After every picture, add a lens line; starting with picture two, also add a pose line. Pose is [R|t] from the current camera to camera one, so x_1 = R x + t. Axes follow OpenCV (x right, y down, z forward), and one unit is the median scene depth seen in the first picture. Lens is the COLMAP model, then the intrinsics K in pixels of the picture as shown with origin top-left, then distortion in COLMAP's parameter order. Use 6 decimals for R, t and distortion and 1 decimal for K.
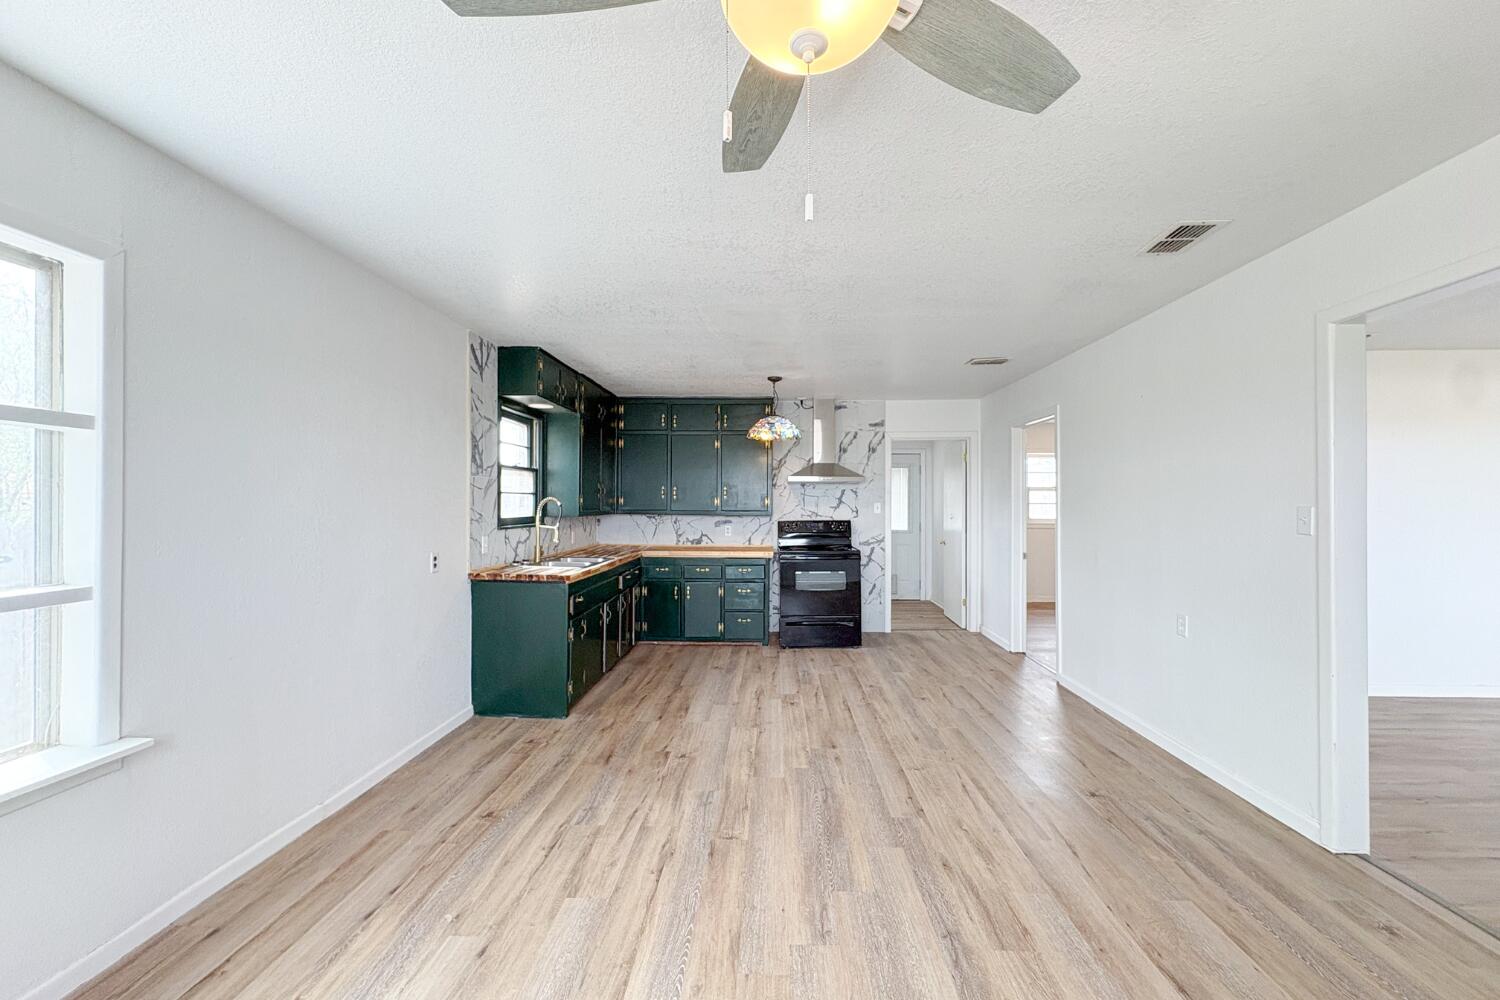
lens RADIAL K [[600.3, 0, 749.9], [0, 600.3, 501.7], [0, 0, 1]] dist [-0.000268, 0.000416]
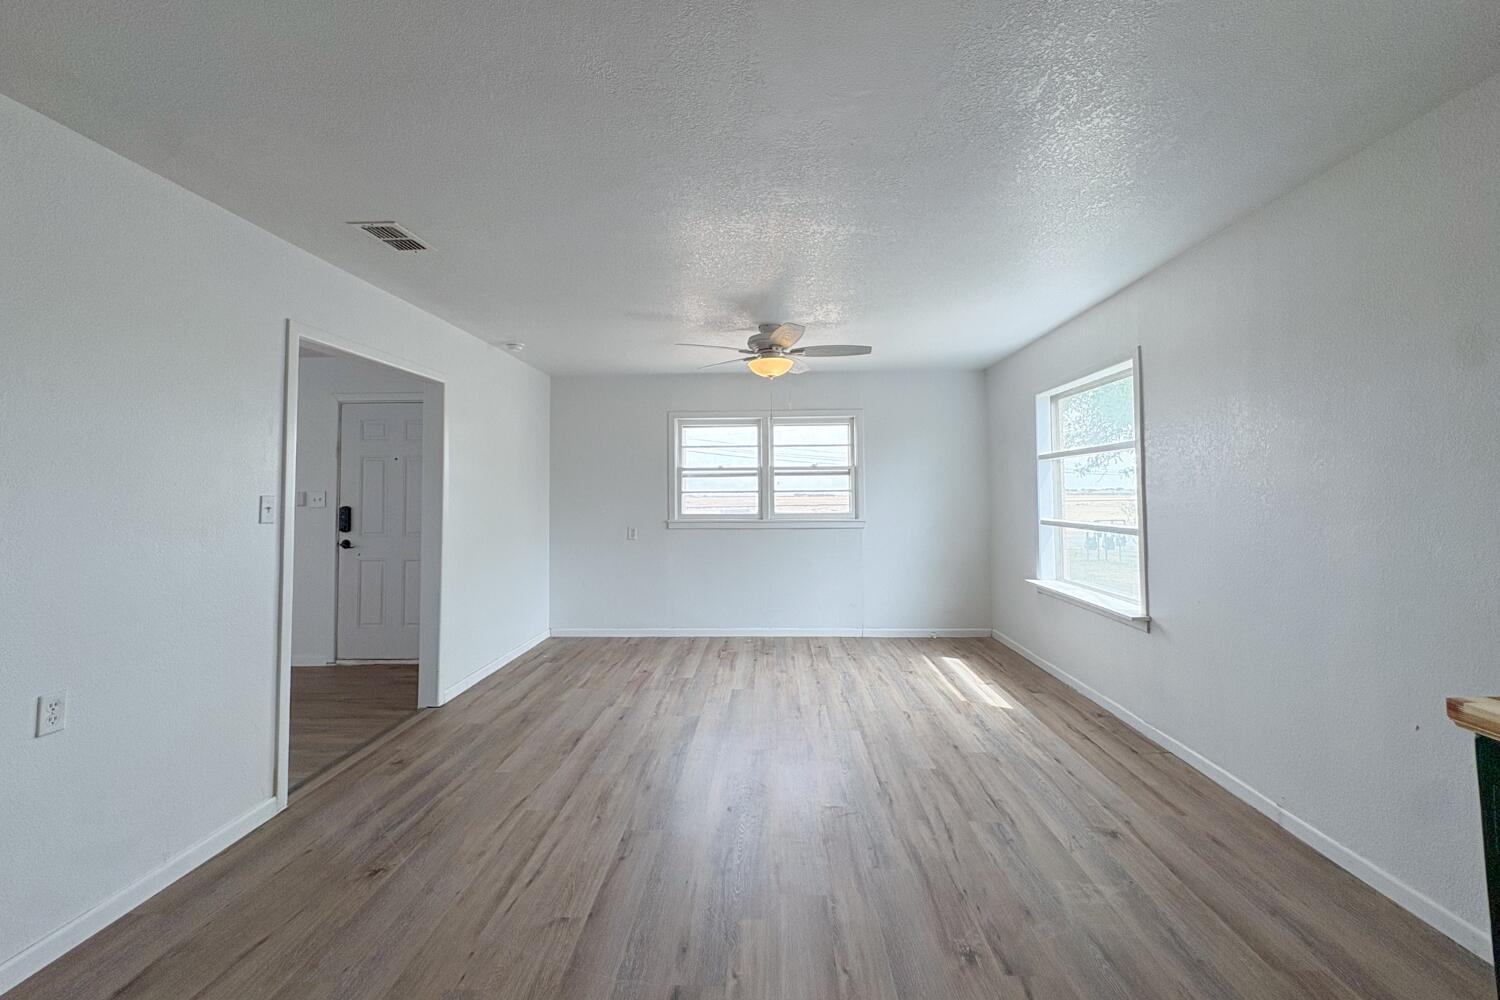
lens RADIAL K [[600.3, 0, 745.4], [0, 600.3, 488.9], [0, 0, 1]] dist [-0.000268, 0.000416]
pose [[-0.999937, 0.010255, 0.004567, 0.097614], [0.010197, 0.999870, -0.012525, 0.015765], [-0.004695, -0.012478, -0.999911, 1.854538]]
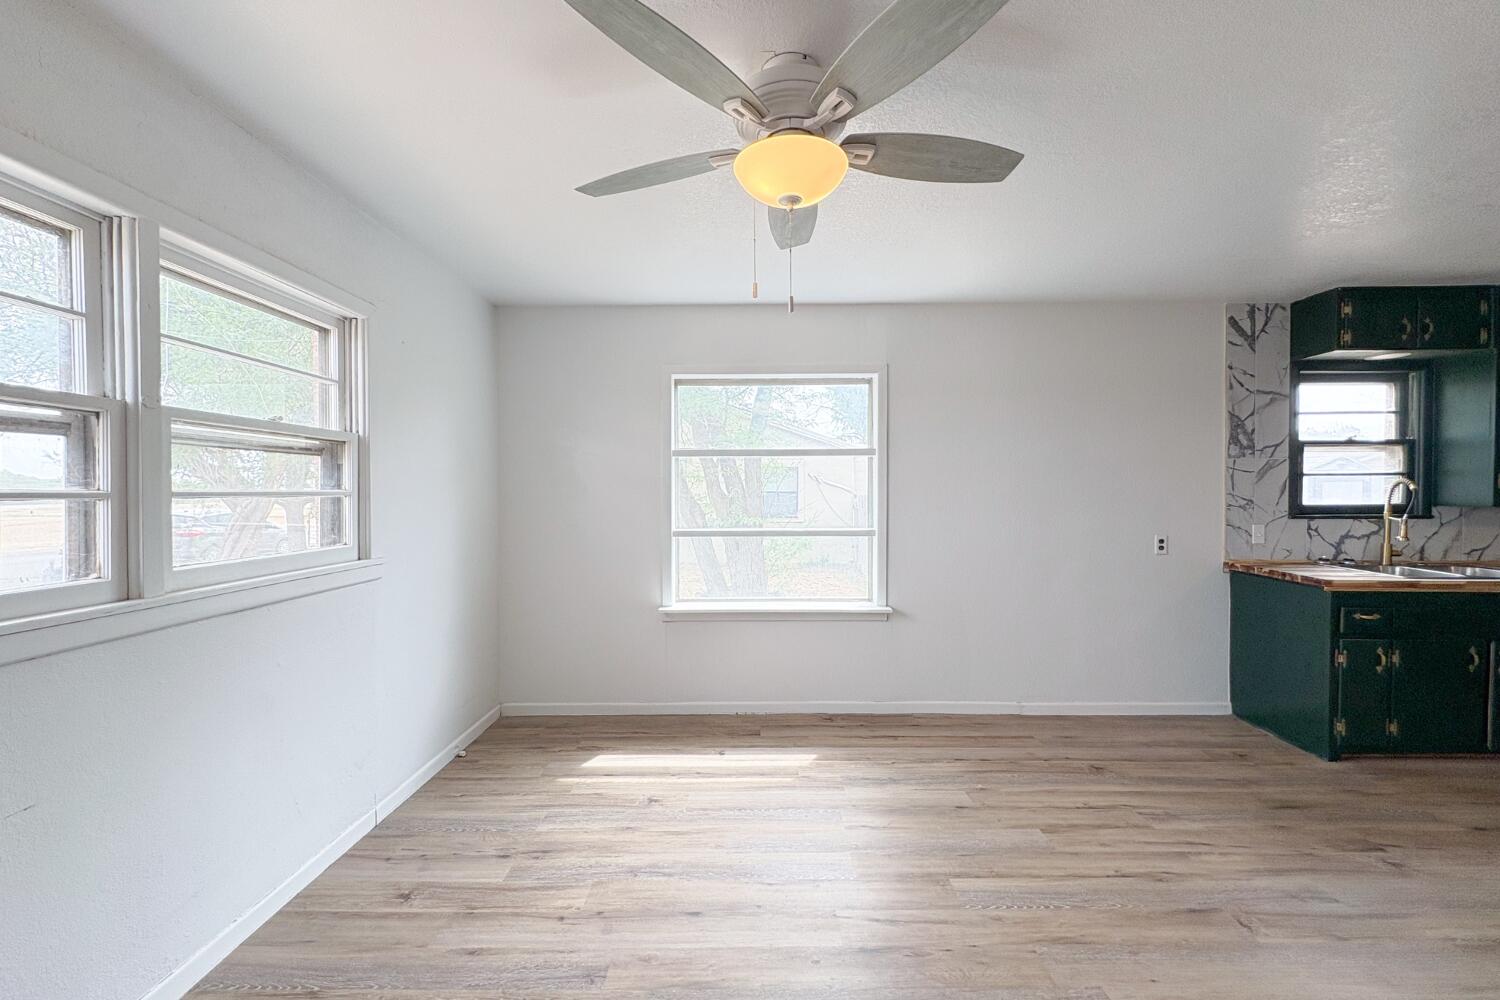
lens RADIAL K [[600.3, 0, 751.6], [0, 600.3, 505.5], [0, 0, 1]] dist [-0.000268, 0.000416]
pose [[0.036313, 0.028436, -0.998936, 0.630579], [0.008301, 0.999552, 0.028755, -0.004547], [0.999306, -0.009336, 0.036061, 0.312289]]
